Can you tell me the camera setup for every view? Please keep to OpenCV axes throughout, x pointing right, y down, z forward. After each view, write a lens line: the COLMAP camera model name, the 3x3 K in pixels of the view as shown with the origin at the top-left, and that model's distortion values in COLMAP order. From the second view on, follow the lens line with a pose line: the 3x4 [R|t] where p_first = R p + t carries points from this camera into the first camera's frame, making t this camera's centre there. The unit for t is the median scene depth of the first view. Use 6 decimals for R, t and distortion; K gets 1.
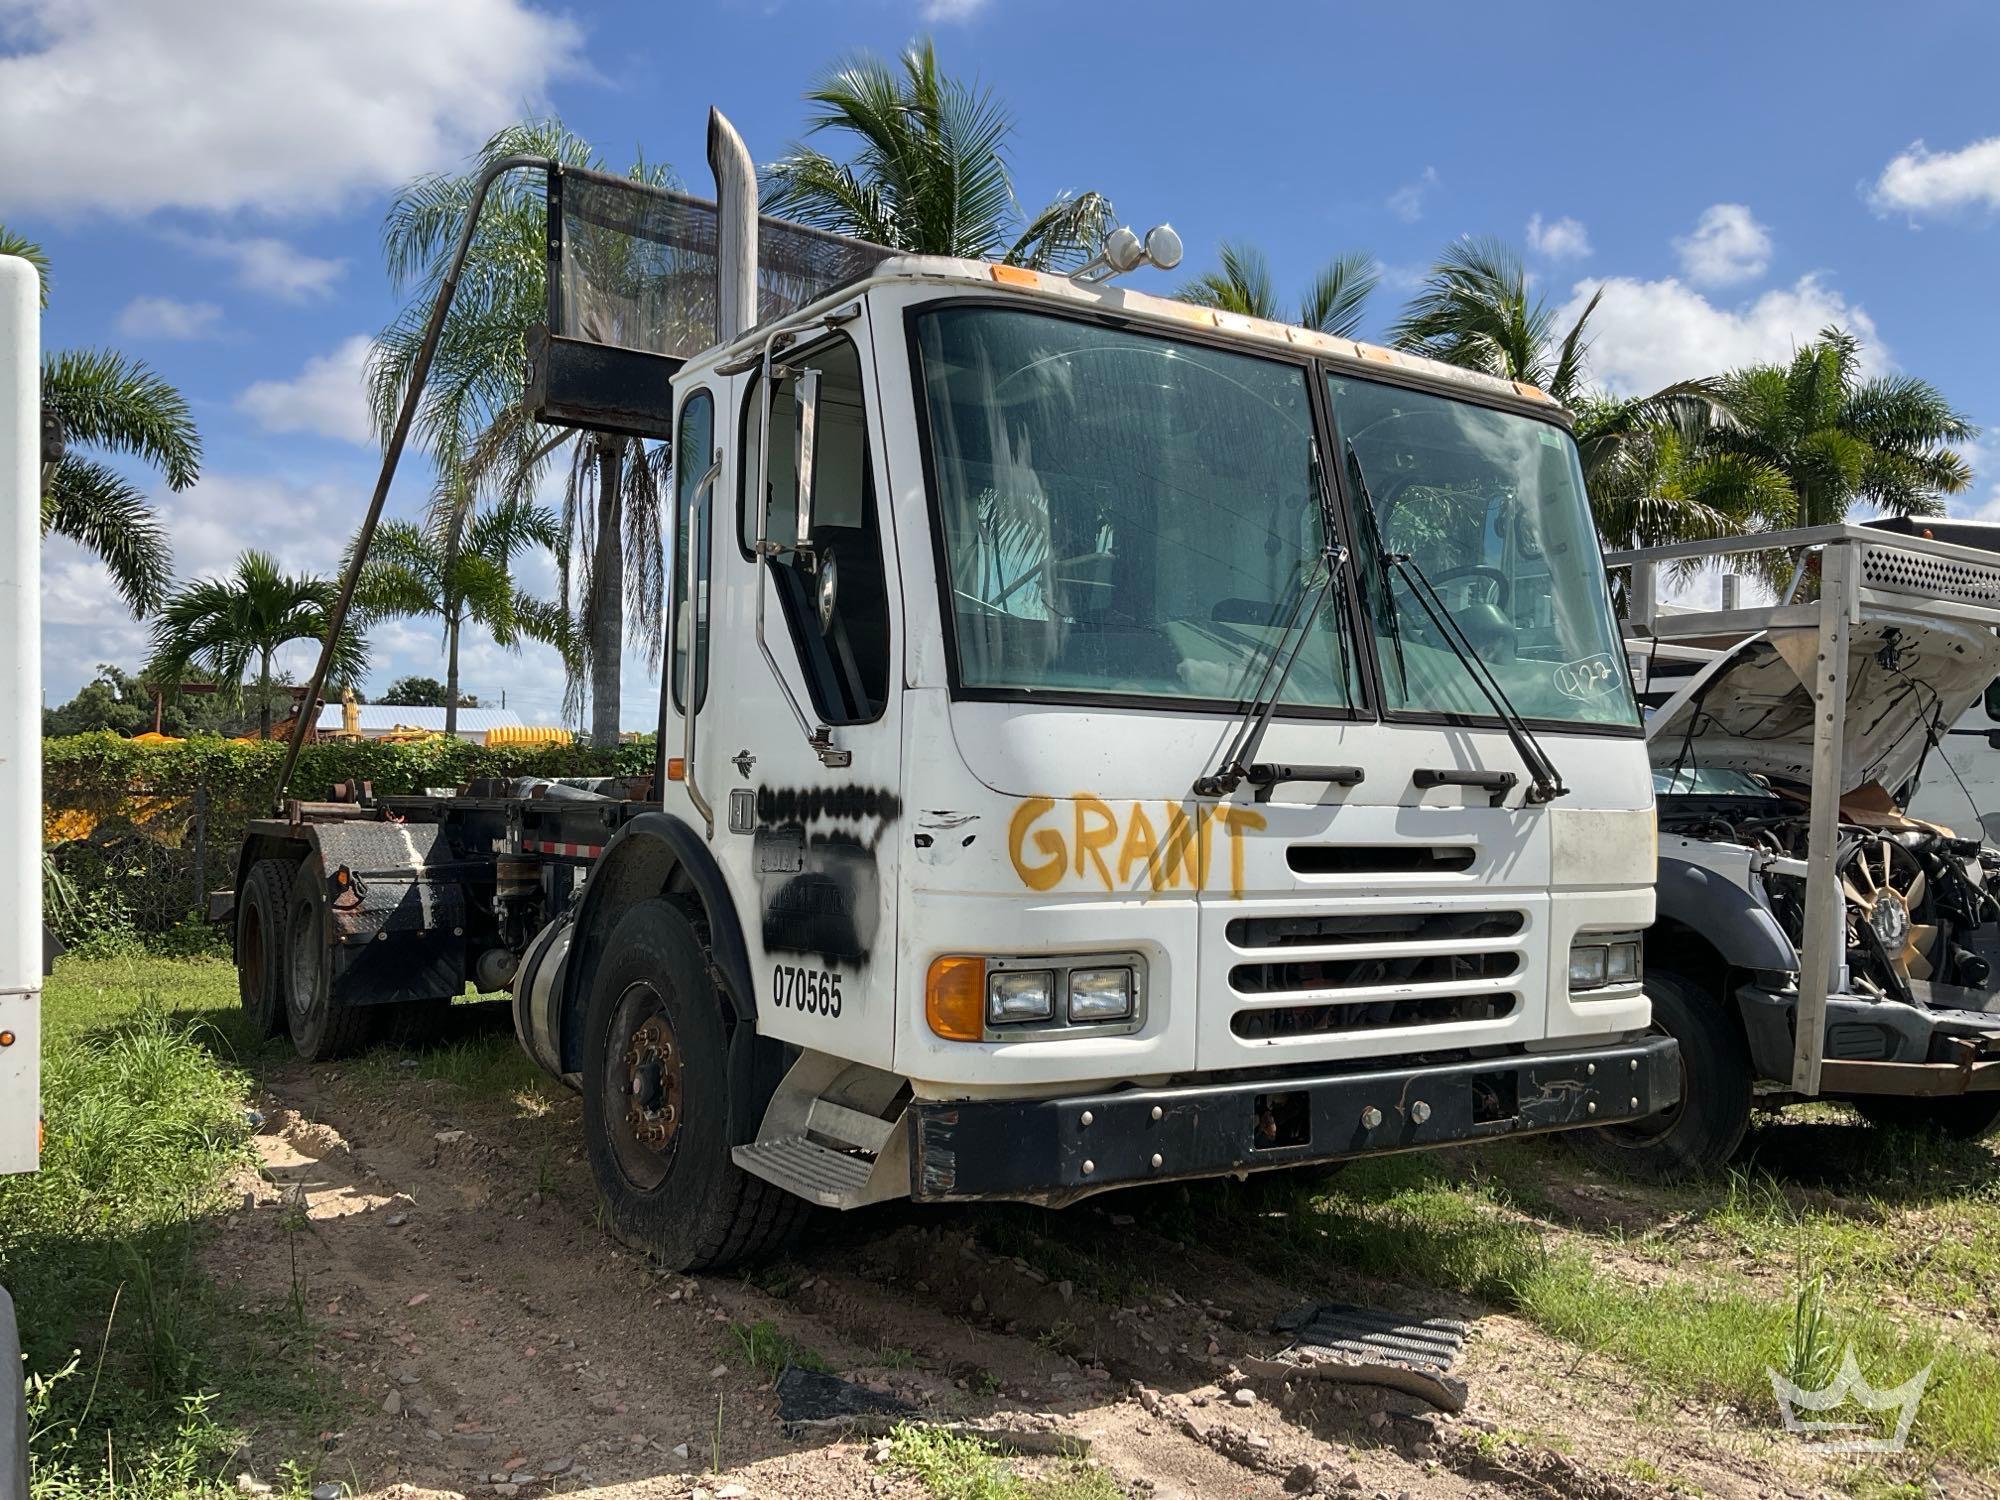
lens RADIAL K [[1655.5, 0, 1000.0], [0, 1655.5, 750.0], [0, 0, 1]] dist [0.117459, -0.247722]
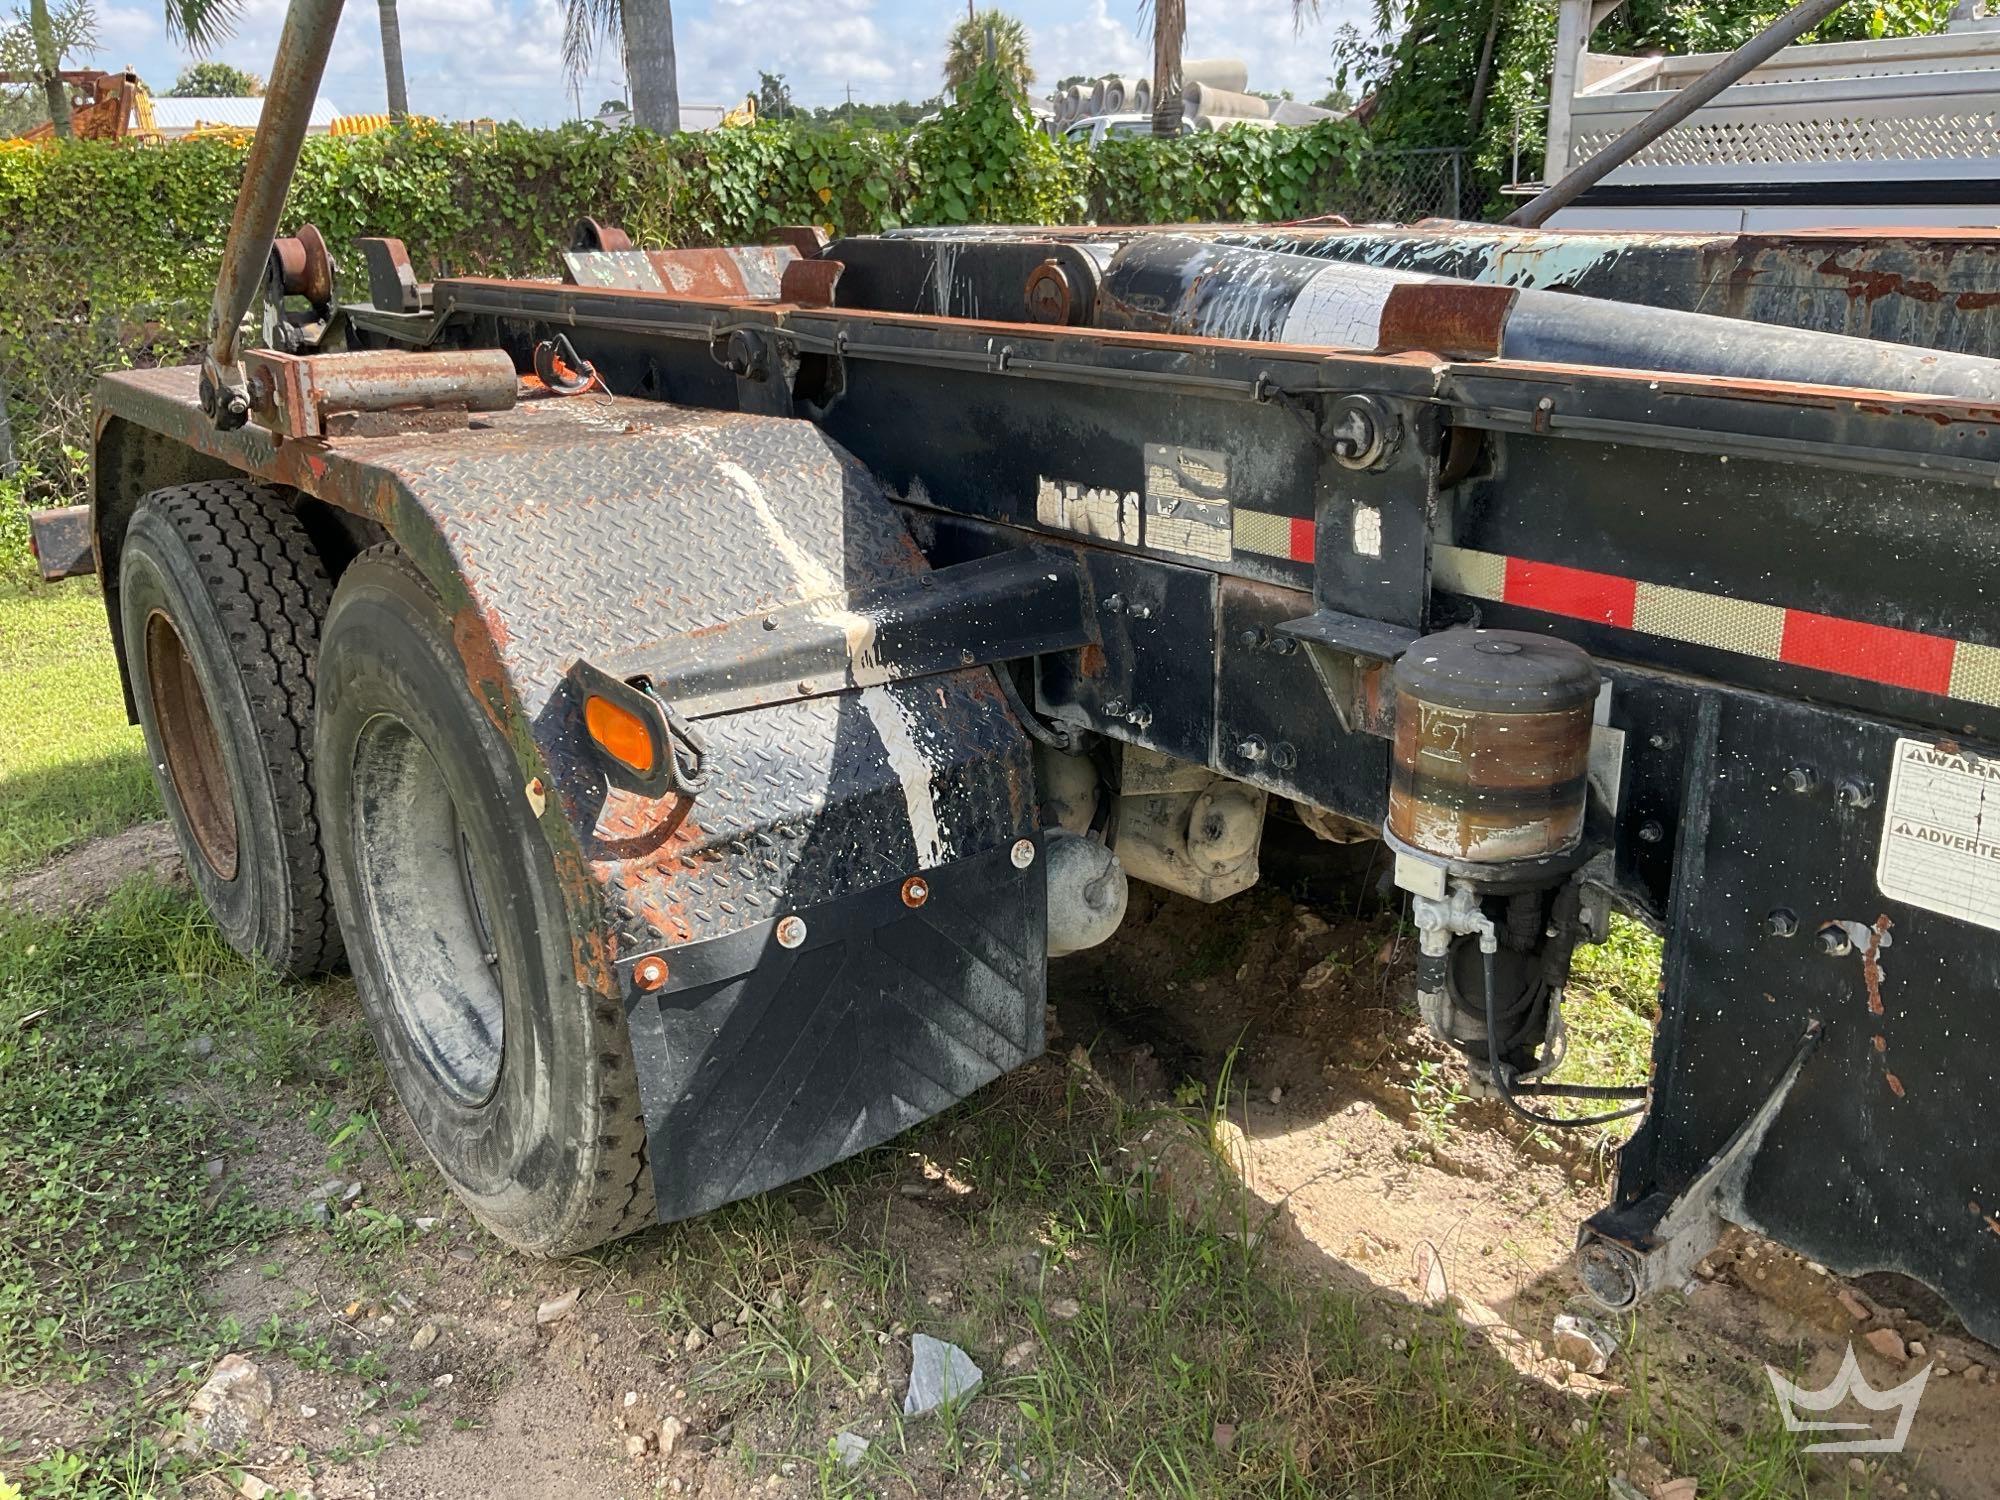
lens RADIAL K [[1653.7, 0, 995.7], [0, 1653.7, 756.3], [0, 0, 1]] dist [0.106671, -0.204111]
pose [[0.996490, -0.053385, 0.064486, -0.543791], [0.027400, 0.935848, 0.351338, -0.001102], [-0.079106, -0.348338, 0.934025, 1.193164]]
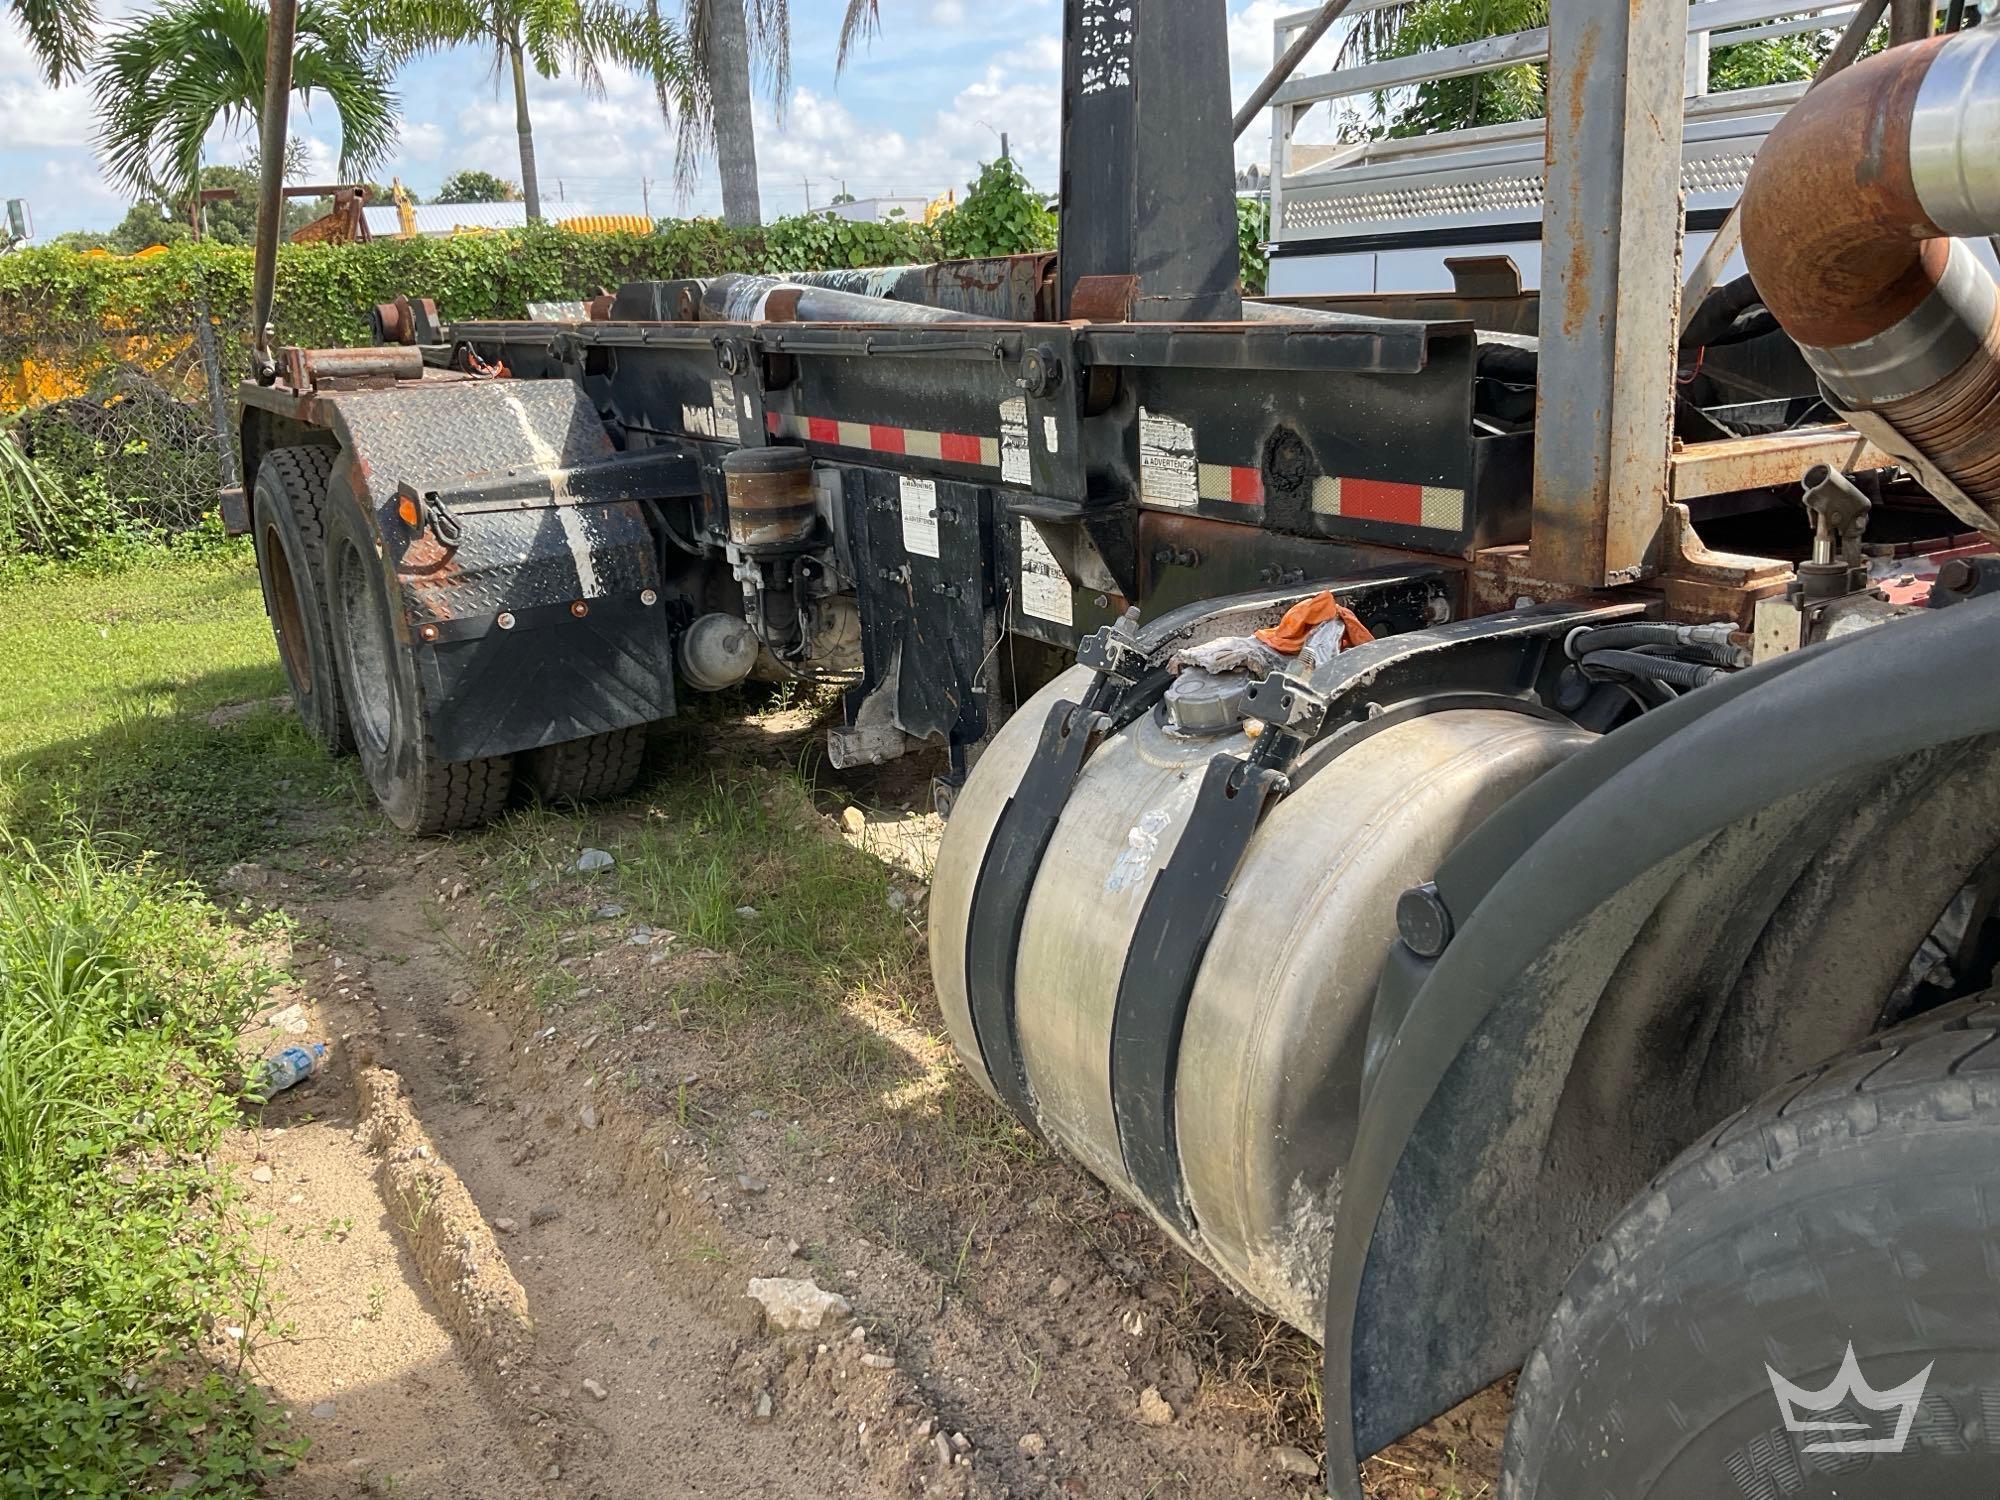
lens RADIAL K [[1655.5, 0, 1000.0], [0, 1655.5, 750.0], [0, 0, 1]] dist [0.117459, -0.247722]
pose [[0.997058, -0.044747, -0.062240, -0.295288], [0.061495, 0.951662, 0.300930, 0.009679], [0.045766, -0.303872, 0.951613, 0.799727]]
